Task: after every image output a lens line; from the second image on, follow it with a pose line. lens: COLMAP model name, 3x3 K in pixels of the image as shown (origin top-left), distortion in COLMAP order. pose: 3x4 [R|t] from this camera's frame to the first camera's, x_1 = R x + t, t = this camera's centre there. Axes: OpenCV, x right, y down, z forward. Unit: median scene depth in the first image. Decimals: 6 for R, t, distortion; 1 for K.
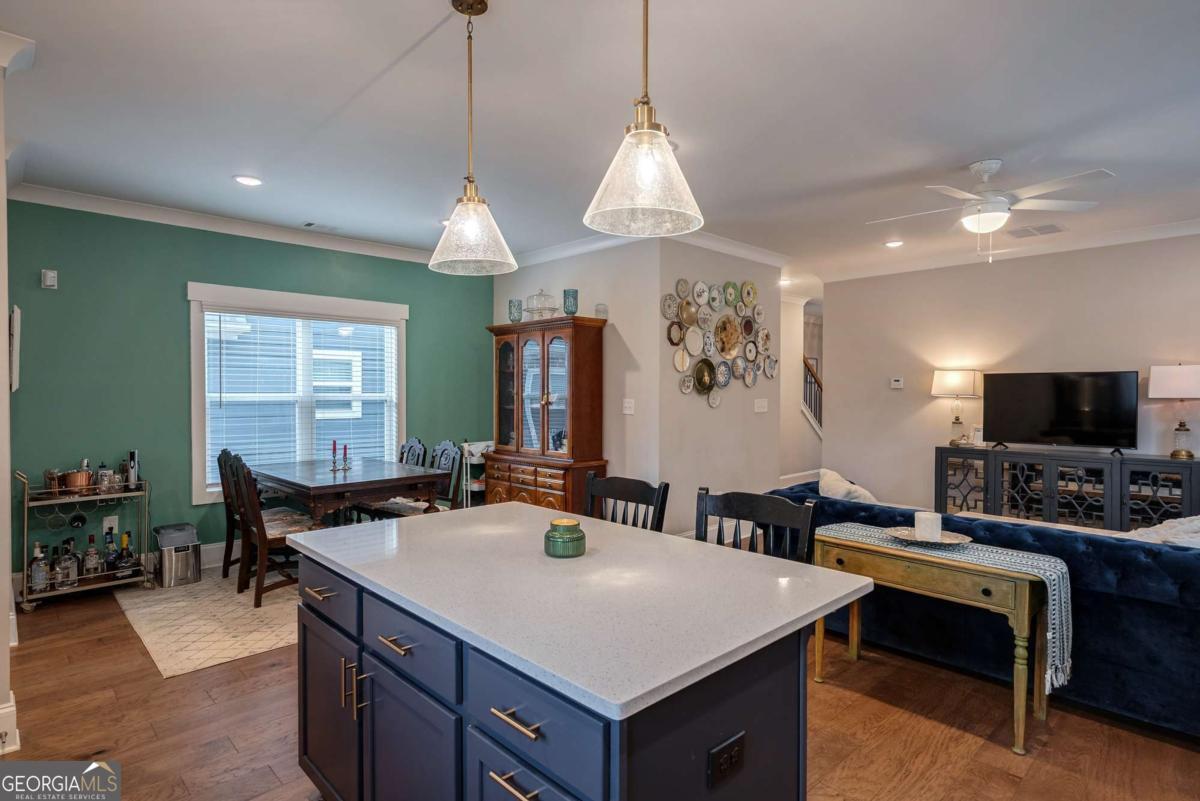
lens RADIAL K [[623.5, 0, 600.0], [0, 623.5, 400.5], [0, 0, 1]] dist [0.000767, -0.000798]
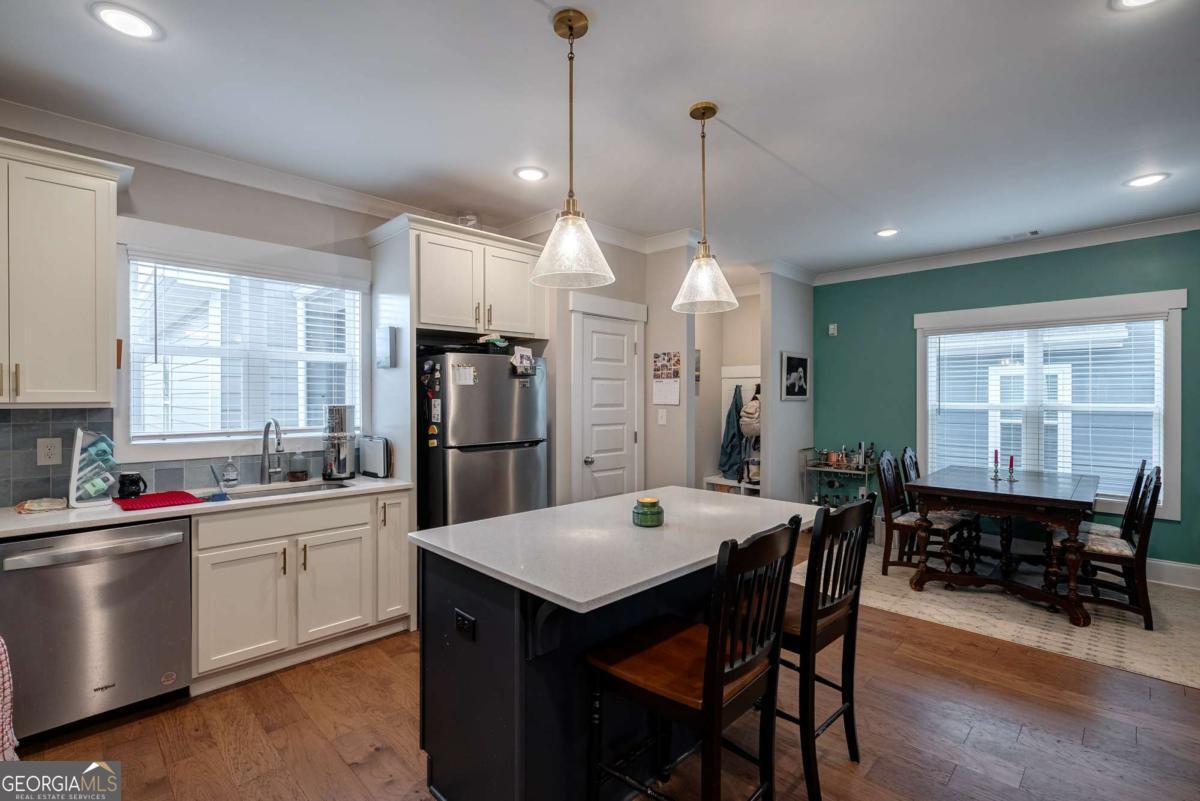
lens RADIAL K [[542.6, 0, 603.4], [0, 542.6, 396.0], [0, 0, 1]] dist [-0.001241, -0.000470]
pose [[0.019312, -0.005317, -0.999799, 0.446783], [-0.018796, 0.999807, -0.005680, -0.005904], [0.999637, 0.018902, 0.019208, 0.357468]]
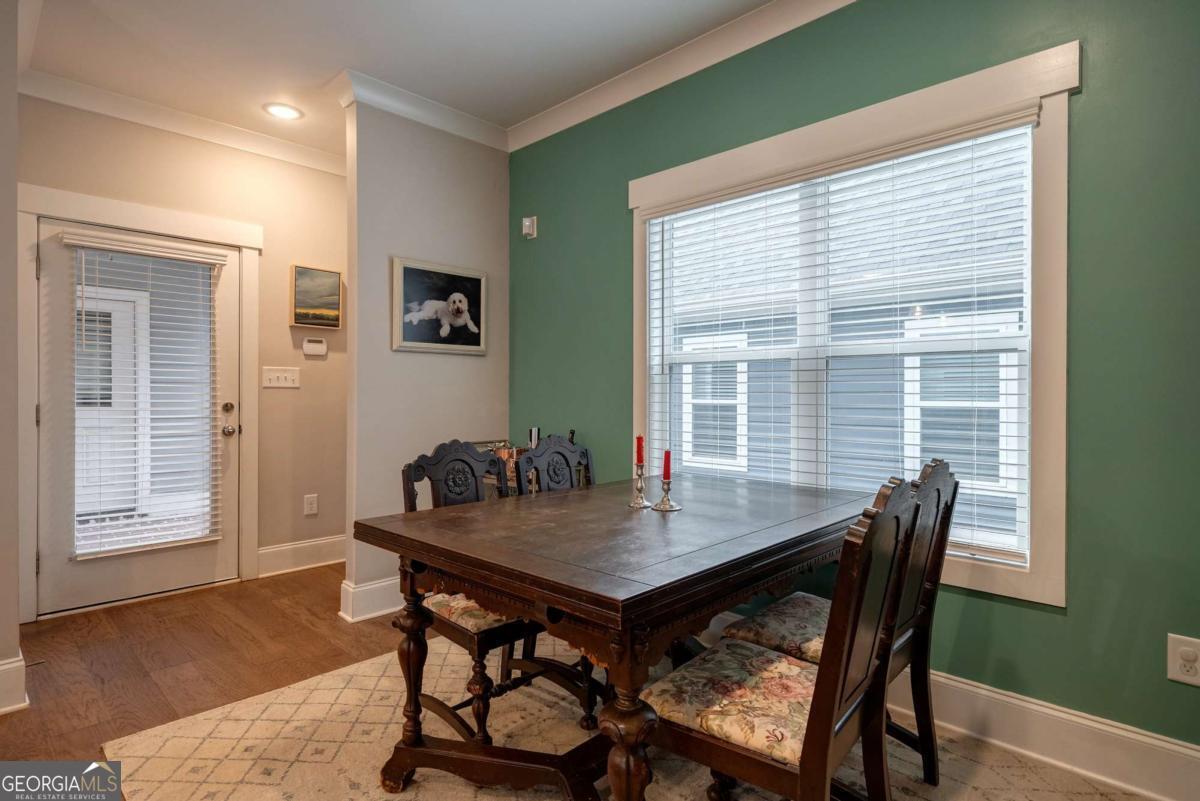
lens RADIAL K [[616.7, 0, 602.8], [0, 616.7, 395.5], [0, 0, 1]] dist [-0.000767, 0.000640]
pose [[0.032743, 0.001694, -0.999462, -0.009240], [-0.017740, 0.999842, 0.001114, 0.036828], [0.999306, 0.017694, 0.032768, 0.985539]]
